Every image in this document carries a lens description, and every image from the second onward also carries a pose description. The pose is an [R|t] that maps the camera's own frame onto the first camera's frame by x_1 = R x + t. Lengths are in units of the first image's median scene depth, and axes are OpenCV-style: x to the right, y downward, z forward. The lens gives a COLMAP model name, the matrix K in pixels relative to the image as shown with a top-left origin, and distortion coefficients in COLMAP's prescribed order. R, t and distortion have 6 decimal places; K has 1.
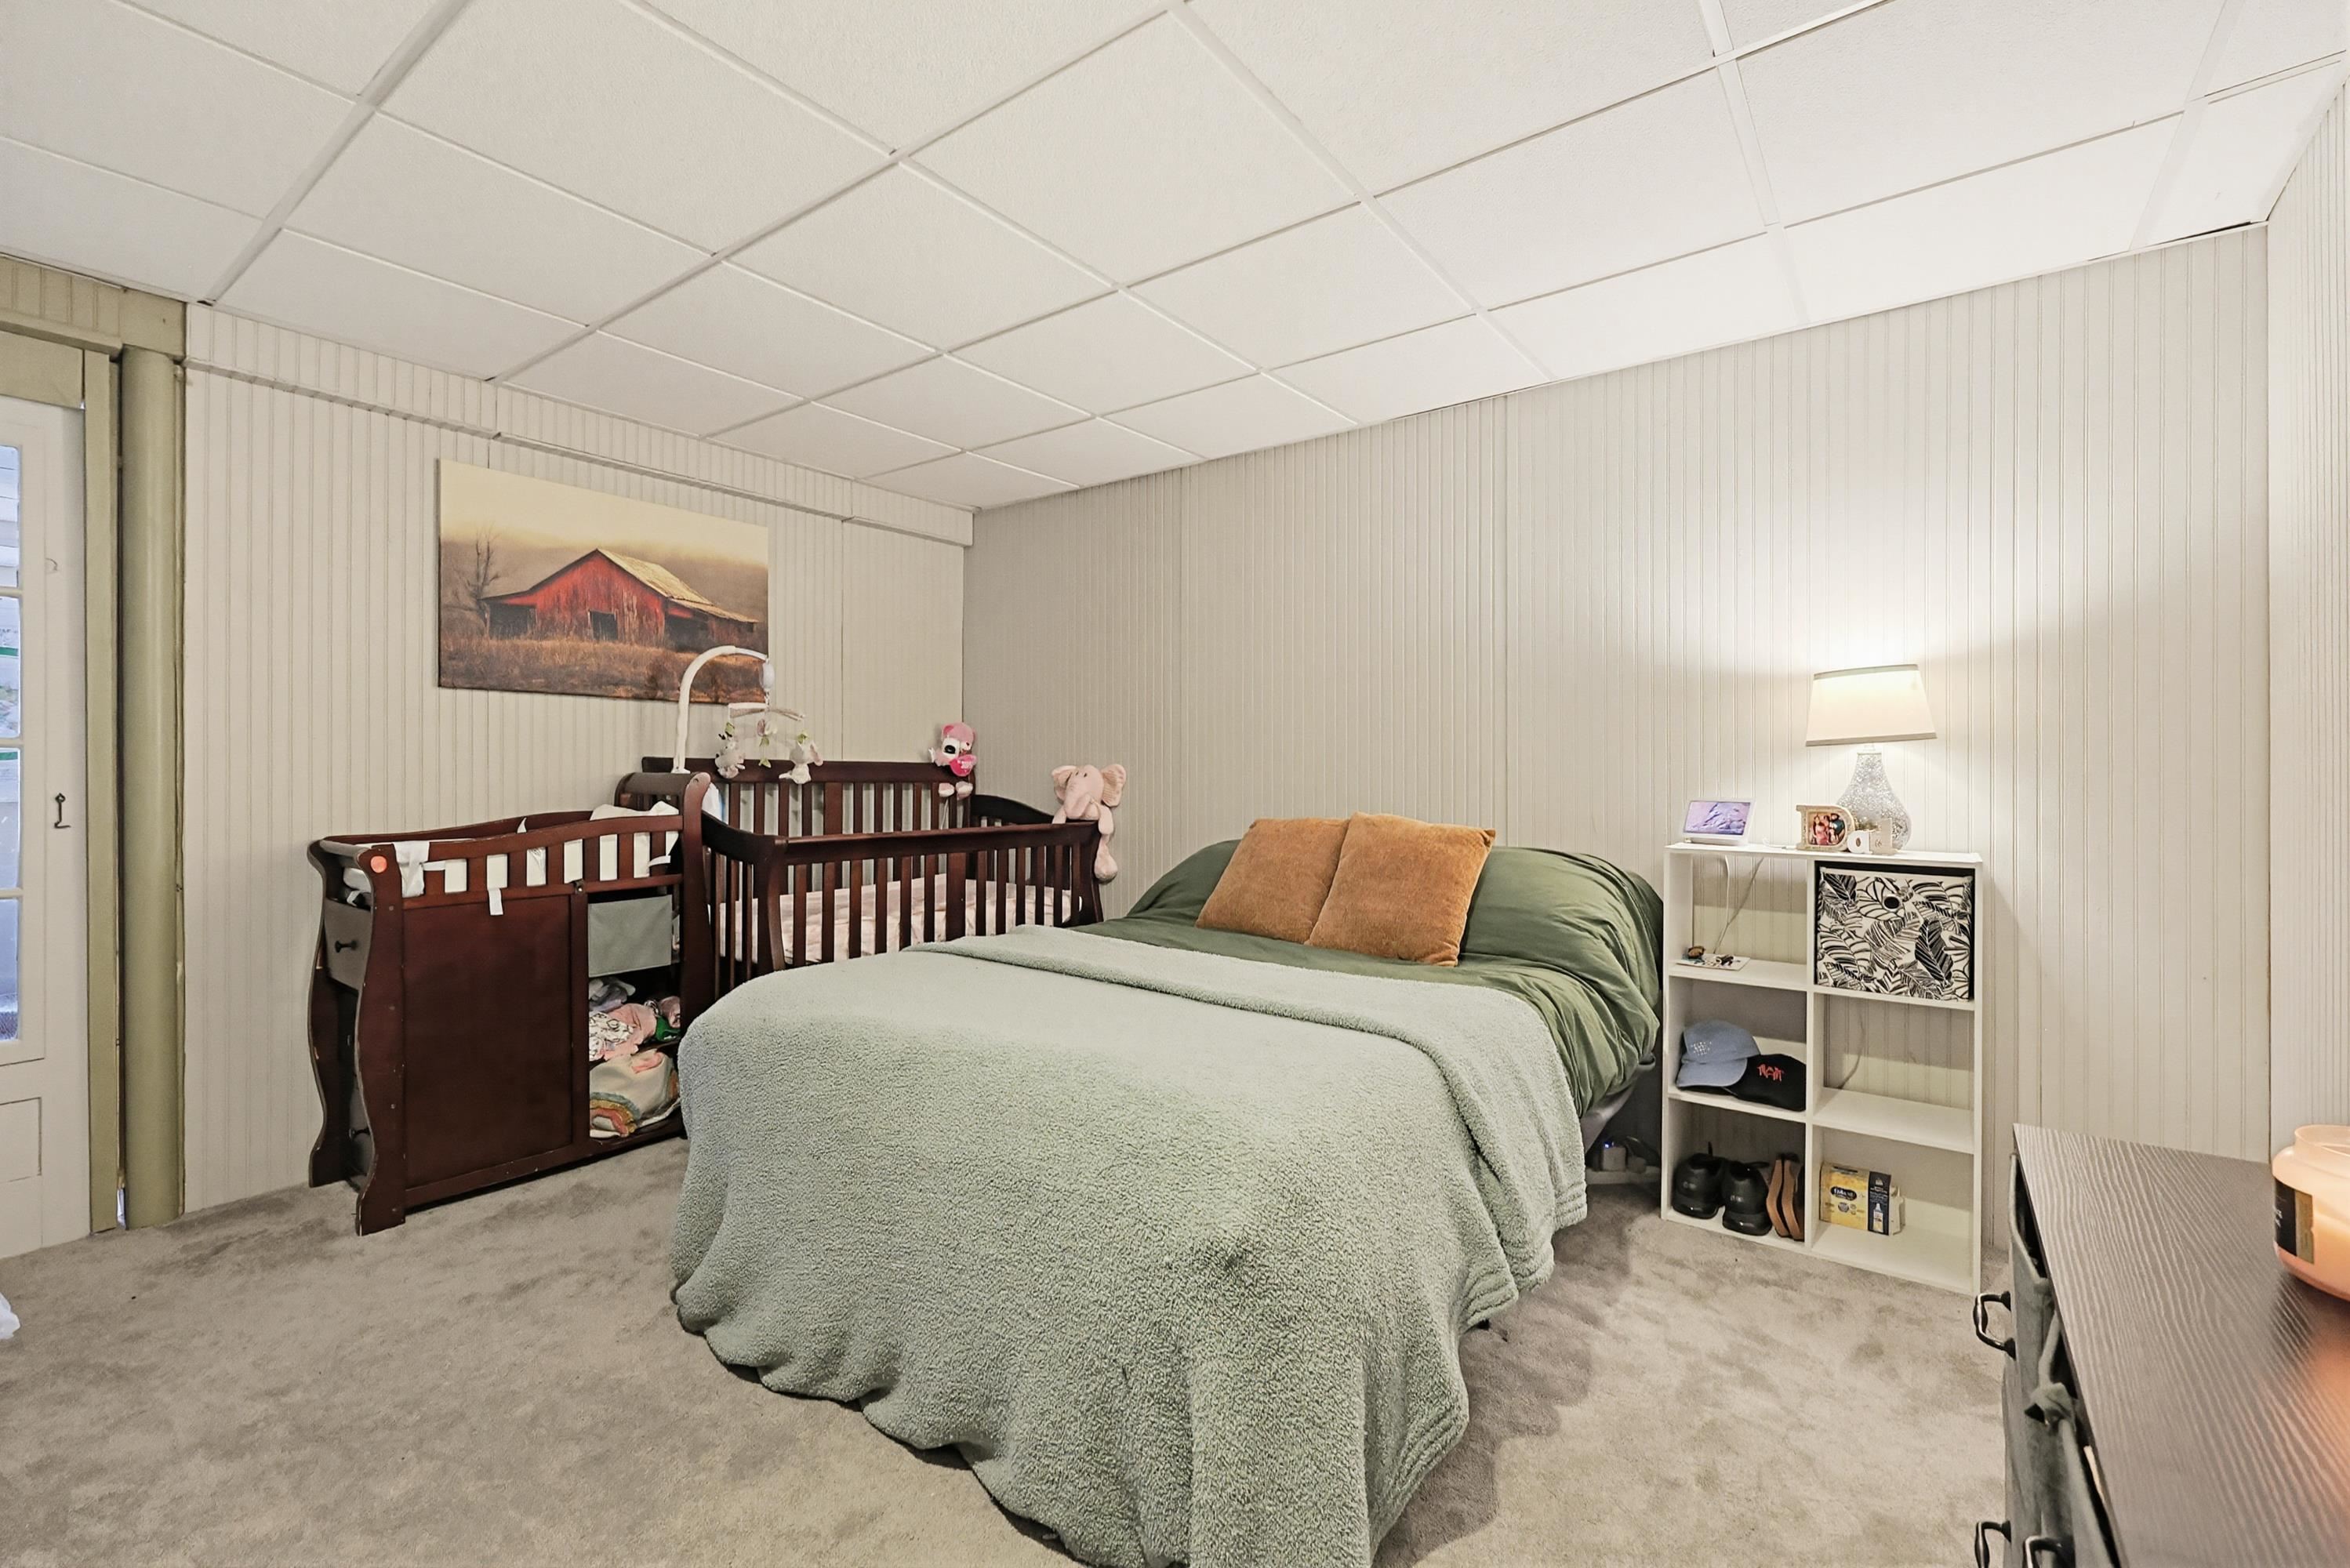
lens RADIAL K [[1010.2, 0, 1174.0], [0, 1010.2, 777.0], [0, 0, 1]] dist [-0.001806, 0.000349]
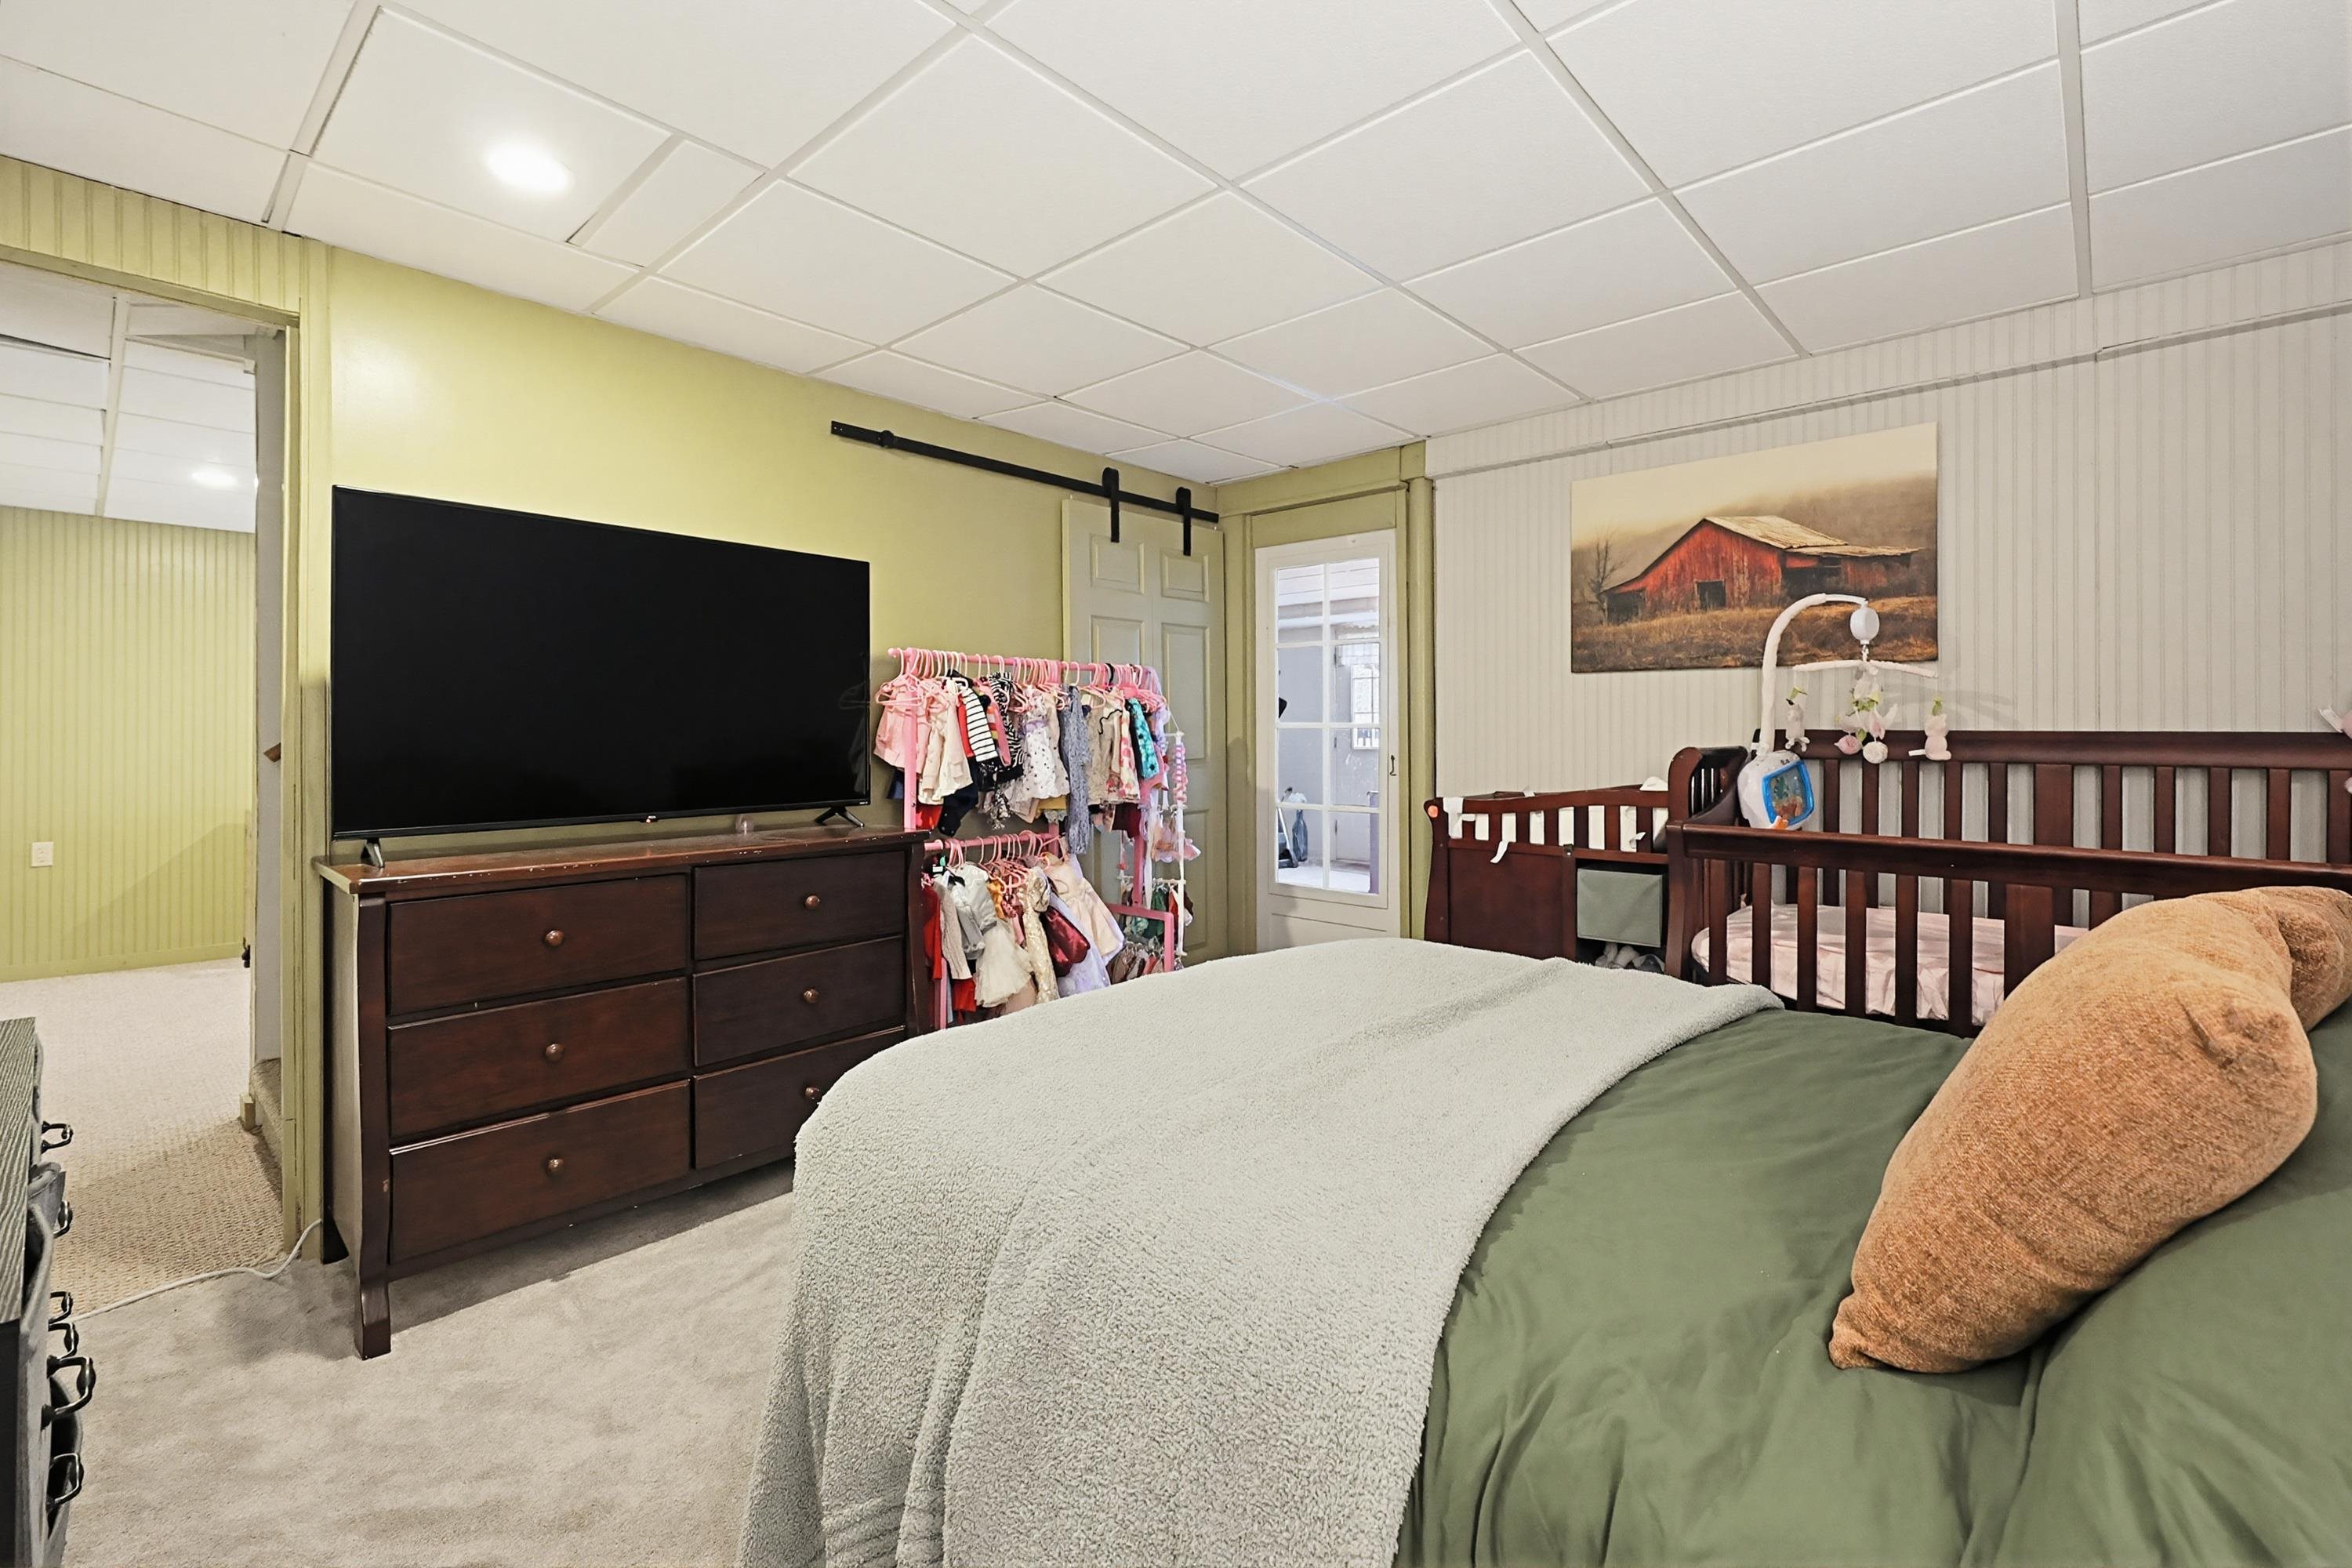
lens RADIAL K [[1011.1, 0, 1217.3], [0, 1011.1, 741.1], [0, 0, 1]] dist [-0.001806, 0.000349]
pose [[-0.092418, 0.006708, -0.995698, 0.524253], [-0.005847, 0.999956, 0.007280, -0.015046], [0.995703, 0.006494, -0.092374, 0.716277]]
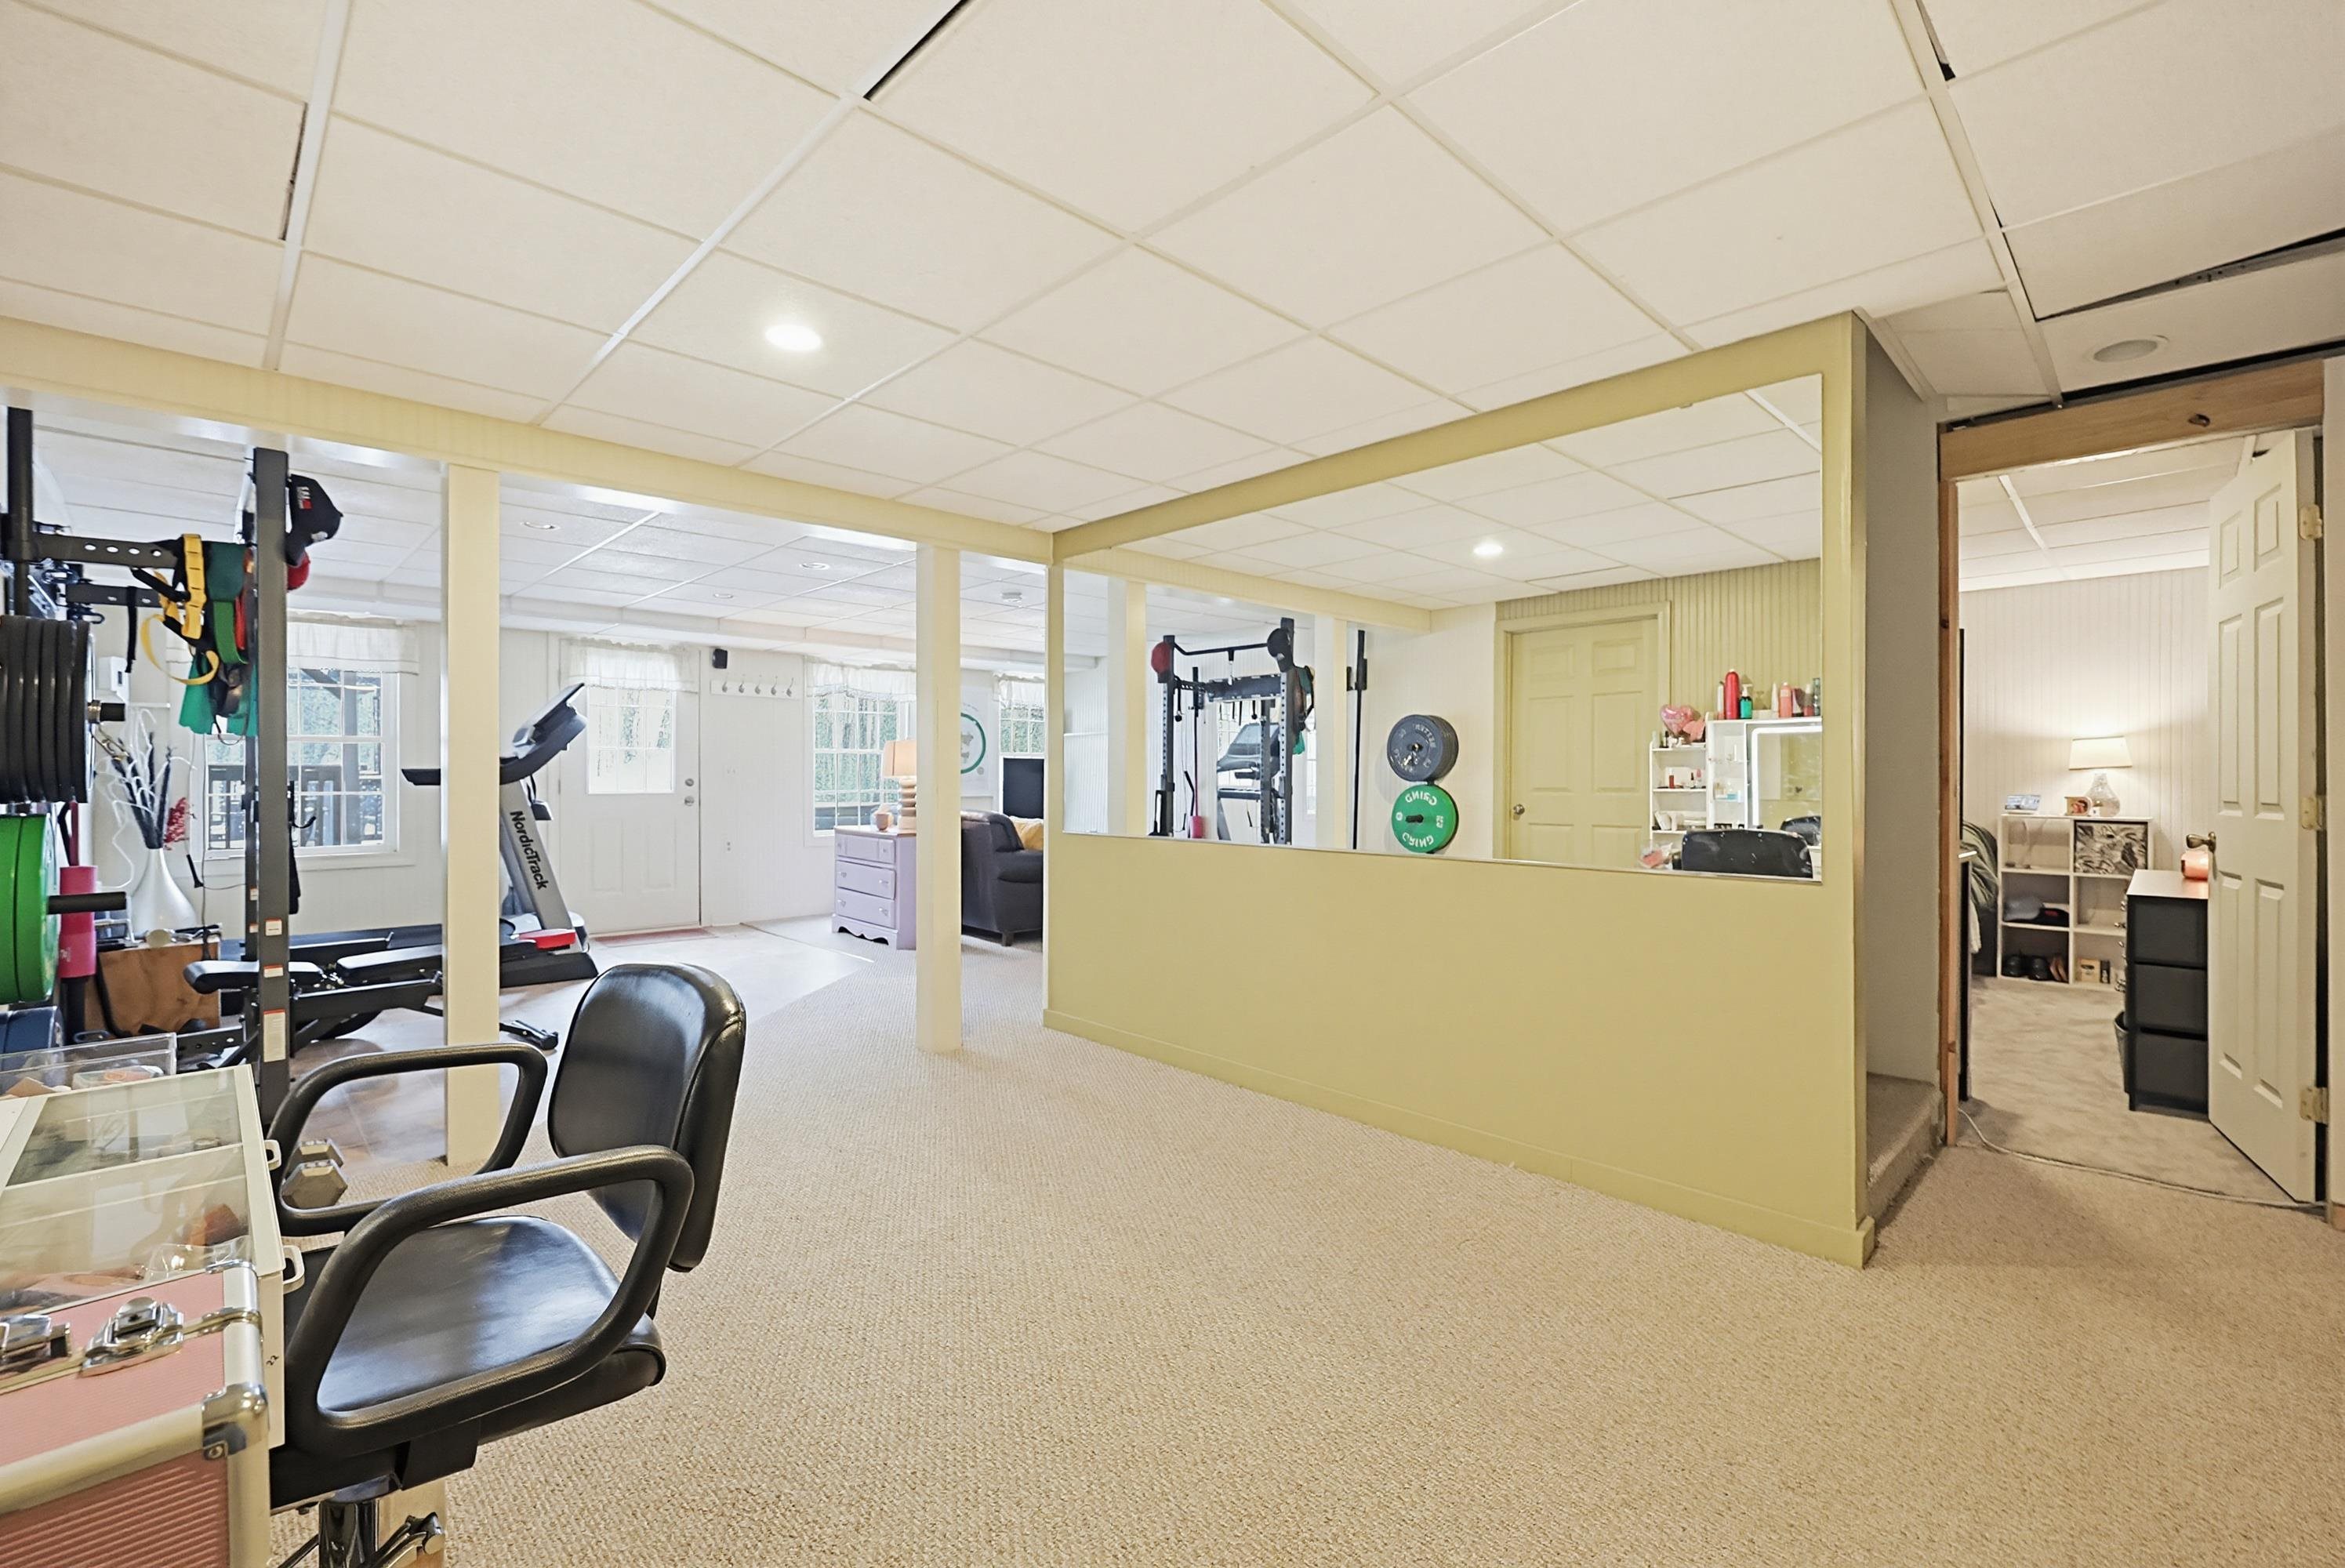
lens RADIAL K [[1008.1, 0, 1167.6], [0, 1008.1, 774.1], [0, 0, 1]] dist [-0.001806, 0.000349]
pose [[0.987542, 0.001935, -0.157341, -0.304665], [-0.002784, 0.999983, -0.005178, -0.001409], [0.157329, 0.005552, 0.987531, -0.464710]]
